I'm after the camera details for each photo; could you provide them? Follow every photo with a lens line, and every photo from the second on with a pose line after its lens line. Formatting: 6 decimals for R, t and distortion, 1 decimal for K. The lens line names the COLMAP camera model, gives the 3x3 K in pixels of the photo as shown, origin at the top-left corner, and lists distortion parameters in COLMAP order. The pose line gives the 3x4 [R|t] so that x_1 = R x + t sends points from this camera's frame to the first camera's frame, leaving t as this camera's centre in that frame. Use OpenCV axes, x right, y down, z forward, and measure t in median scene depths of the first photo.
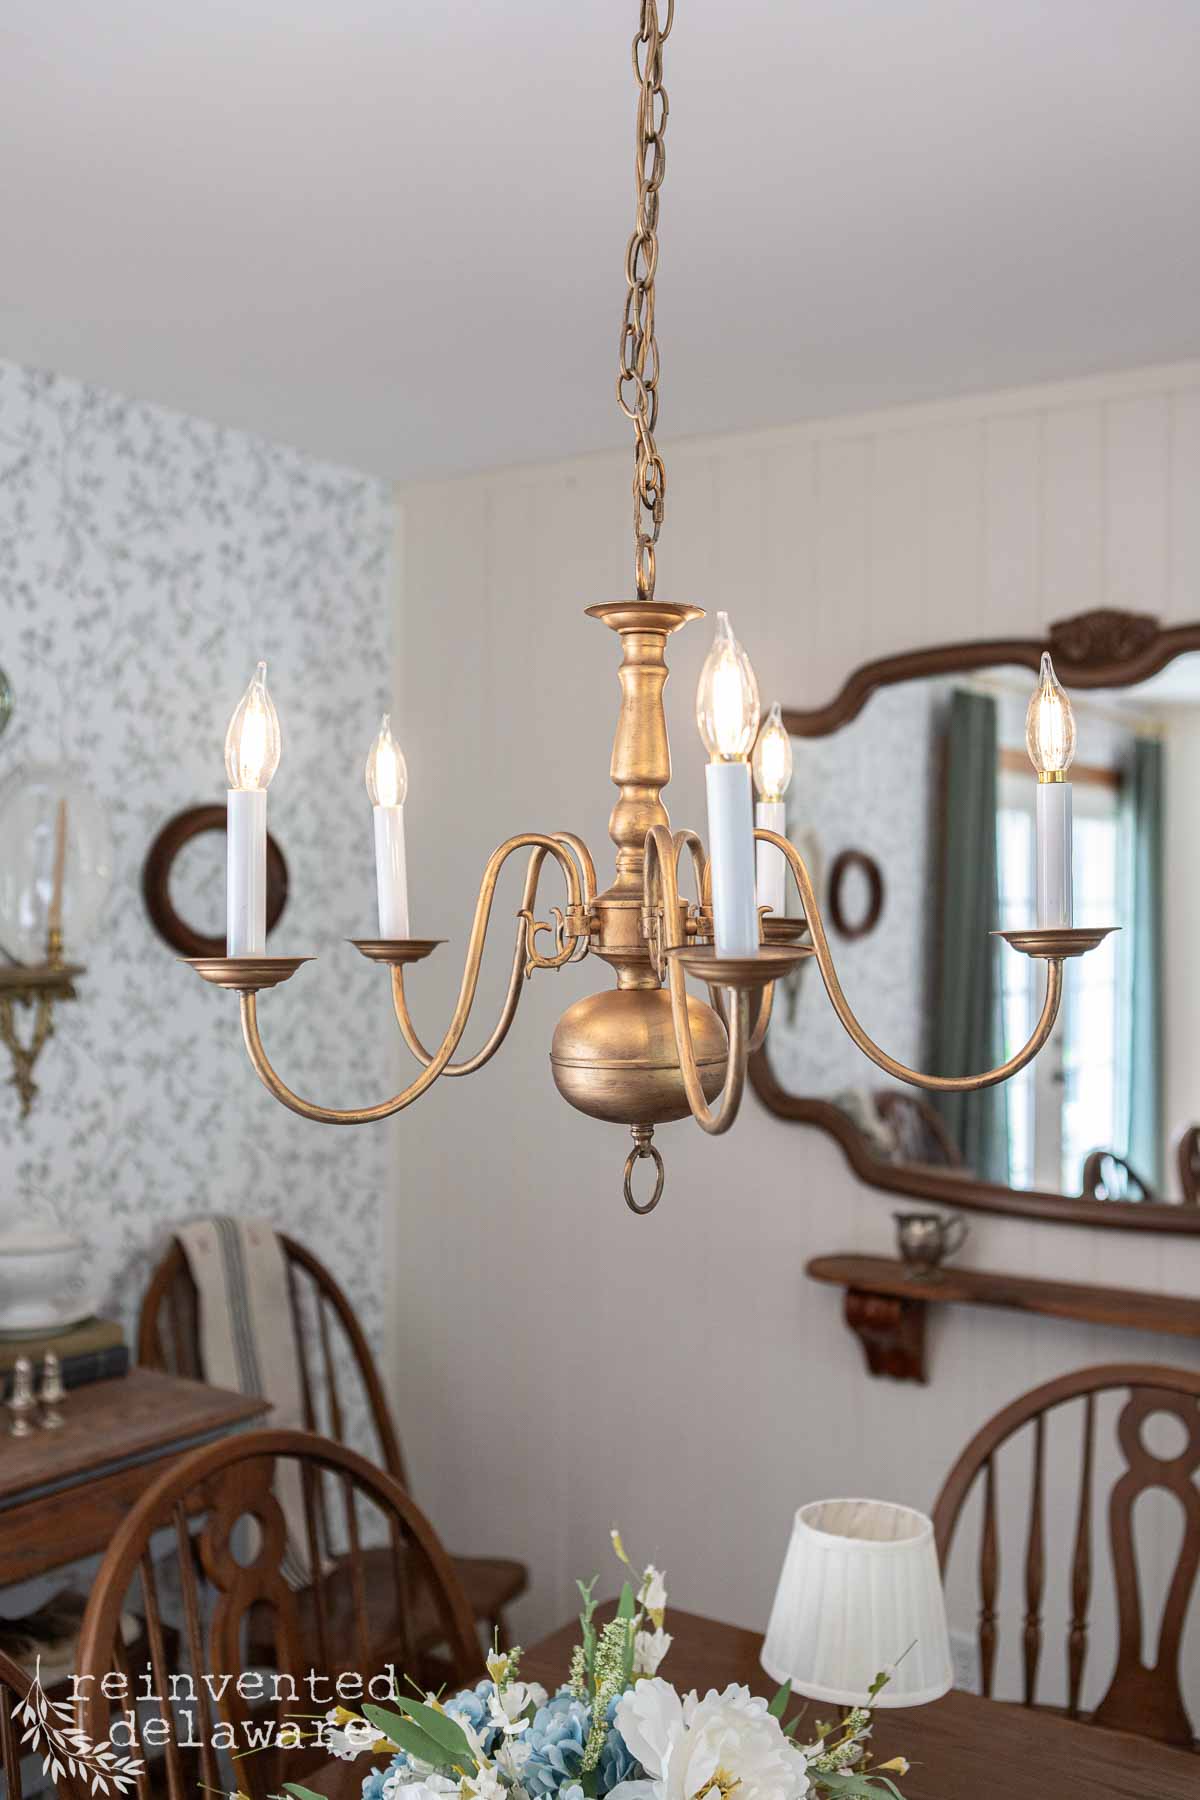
lens RADIAL K [[1802.5, 0, 601.4], [0, 1802.5, 882.6], [0, 0, 1]] dist [0.013310, 0.000000]
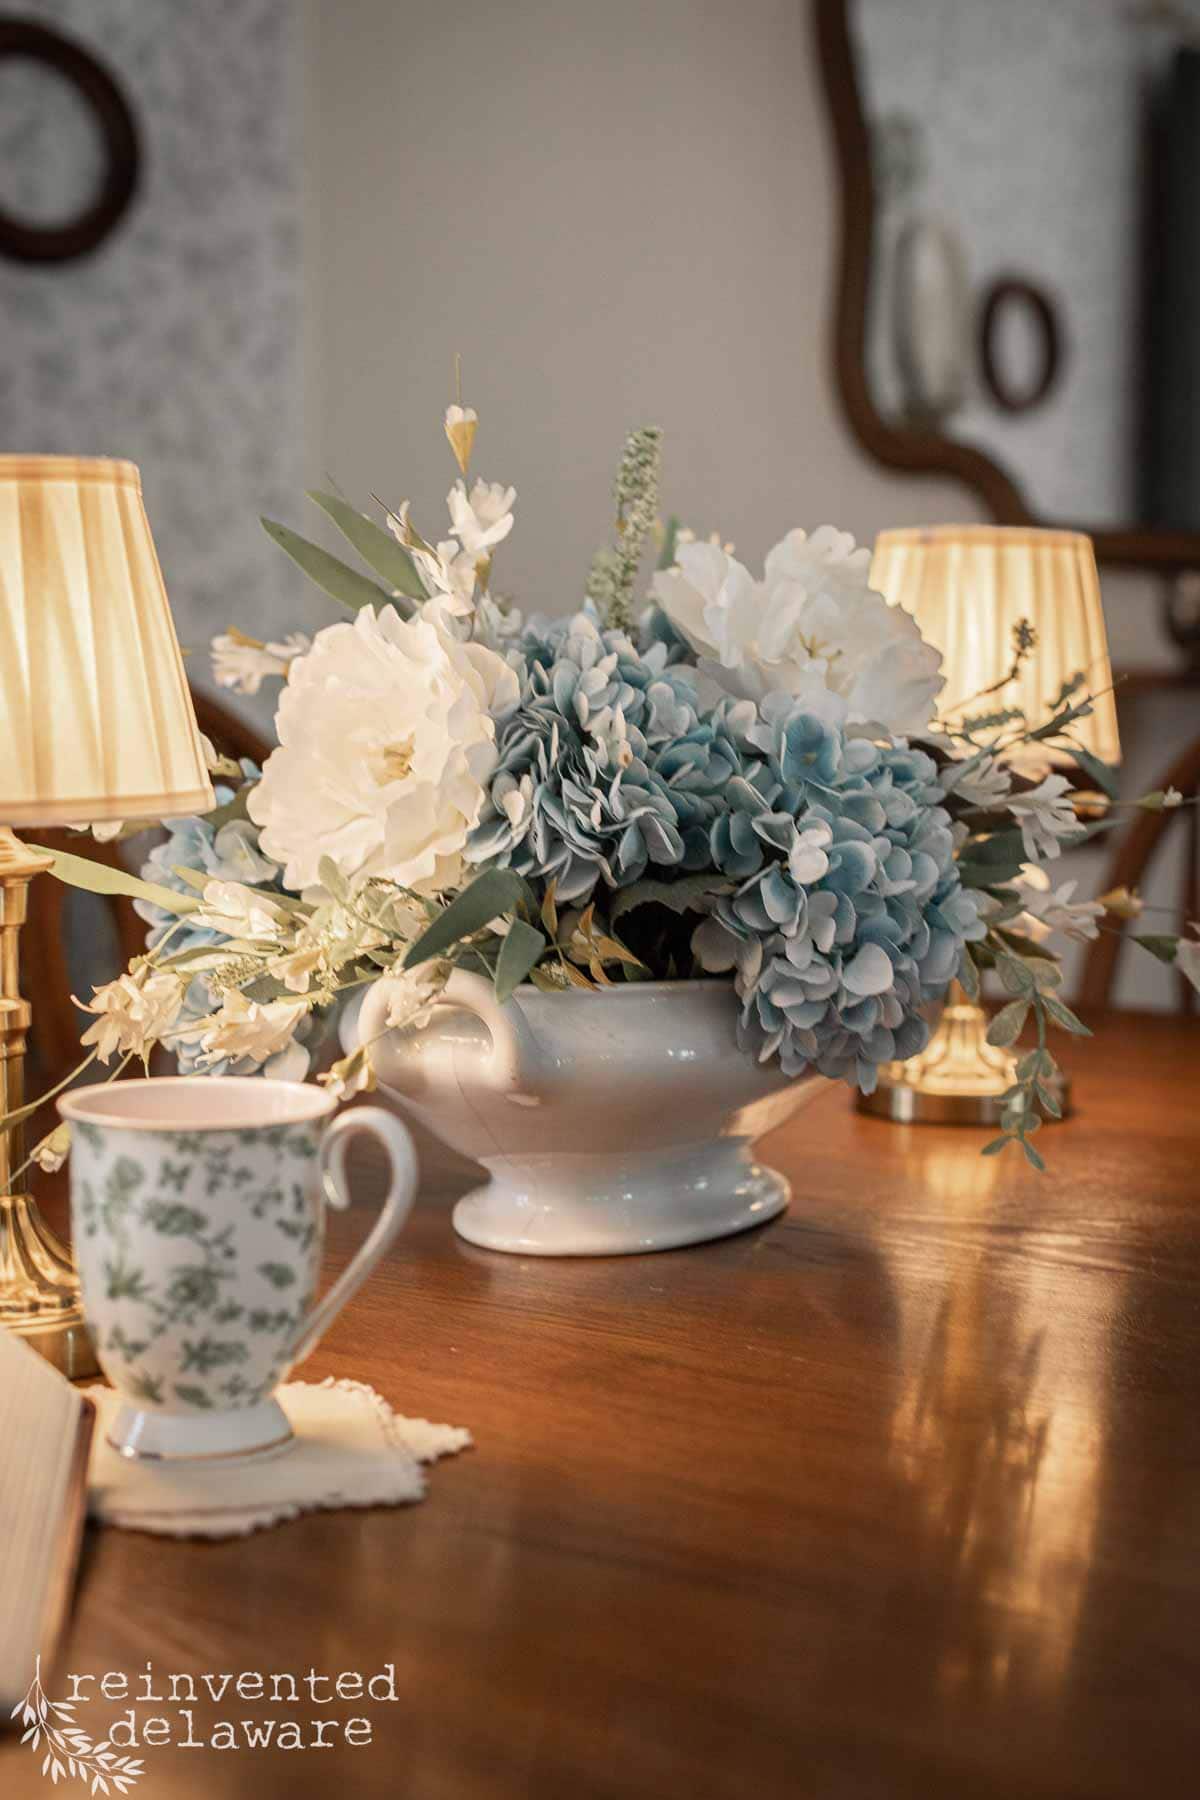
lens RADIAL K [[1802.5, 0, 596.1], [0, 1802.5, 904.7], [0, 0, 1]] dist [0.013310, 0.000000]
pose [[0.996148, -0.020133, -0.085342, 0.048006], [0.028651, 0.994596, 0.099789, 0.234991], [0.082872, -0.101850, 0.991342, 0.380827]]
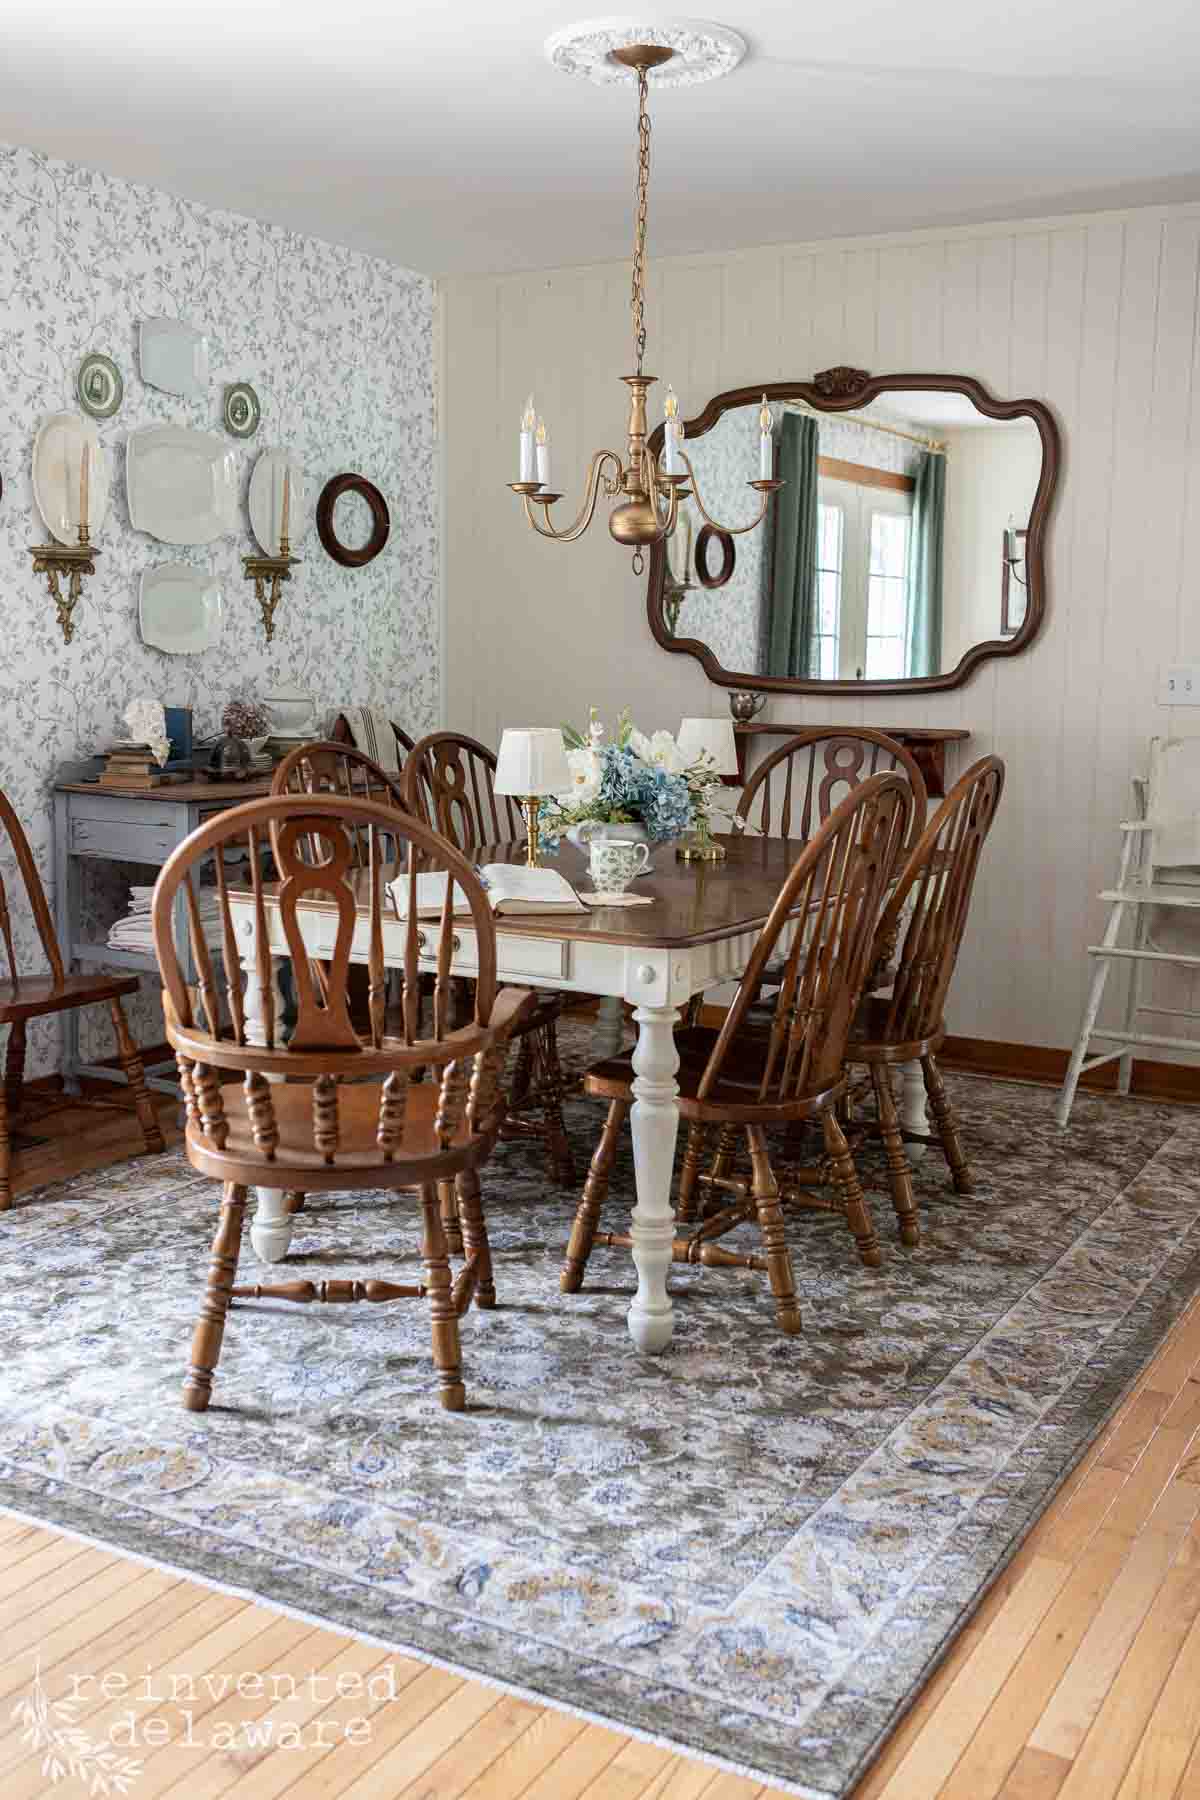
lens RADIAL K [[1802.5, 0, 599.6], [0, 1802.5, 914.5], [0, 0, 1]] dist [0.013310, 0.000000]
pose [[0.997385, -0.010563, 0.071494, -0.109867], [-0.001129, 0.986864, 0.161552, 0.103180], [-0.072261, -0.161210, 0.984271, -0.878728]]
